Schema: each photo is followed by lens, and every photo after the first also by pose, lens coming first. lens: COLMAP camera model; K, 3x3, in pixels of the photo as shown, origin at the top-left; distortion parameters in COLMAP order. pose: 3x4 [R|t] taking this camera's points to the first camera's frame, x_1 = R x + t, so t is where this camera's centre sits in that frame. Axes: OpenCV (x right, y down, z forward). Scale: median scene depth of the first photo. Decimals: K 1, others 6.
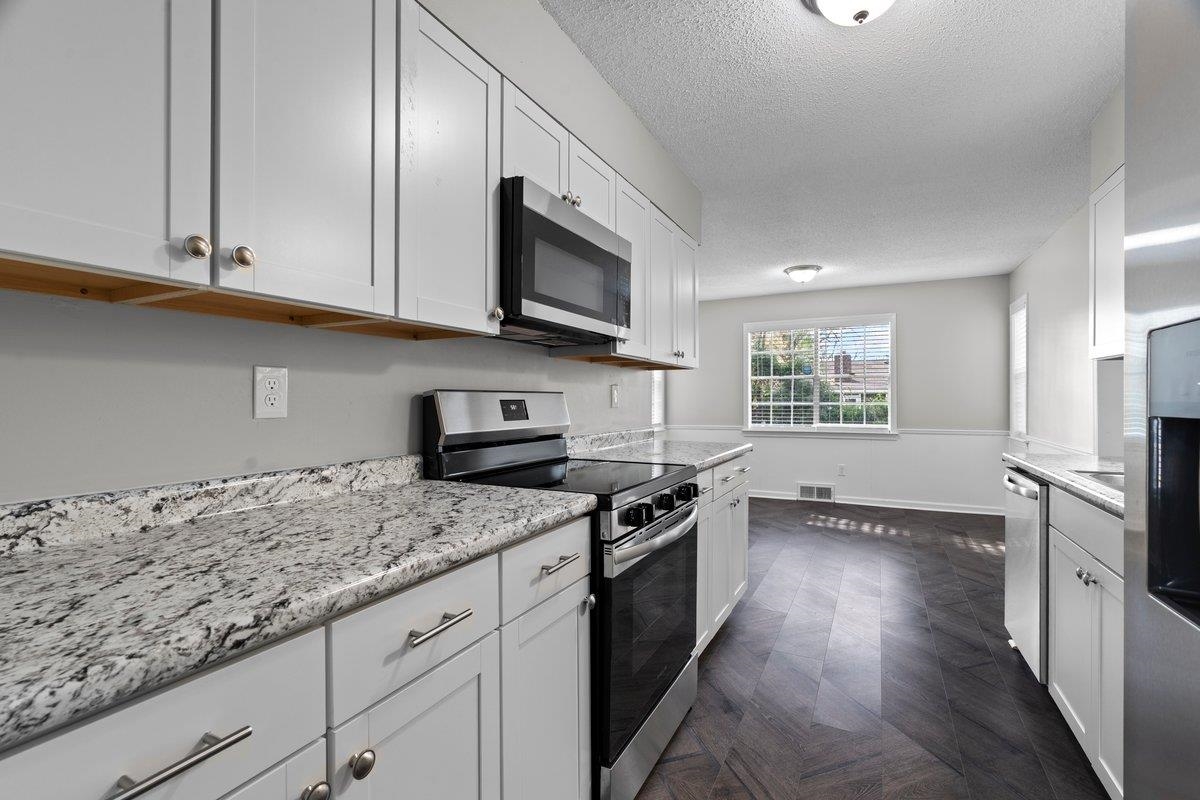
lens RADIAL K [[540.1, 0, 600.0], [0, 540.1, 400.0], [0, 0, 1]] dist [-0.001769, 0.000224]
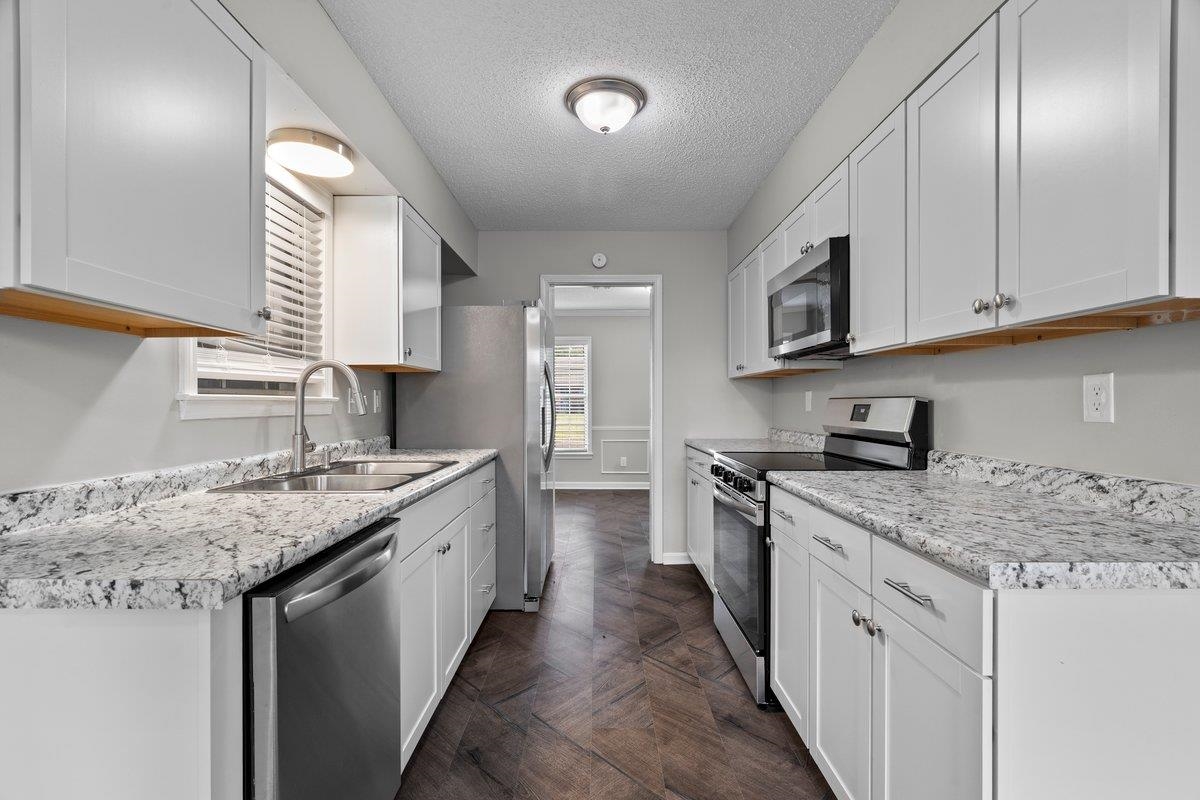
lens RADIAL K [[540.1, 0, 600.0], [0, 540.1, 400.0], [0, 0, 1]] dist [-0.001769, 0.000224]
pose [[-0.883424, -0.007034, -0.468521, 0.889999], [-0.008567, 0.999963, 0.001141, -0.007120], [0.468496, 0.005022, -0.883452, 1.710828]]
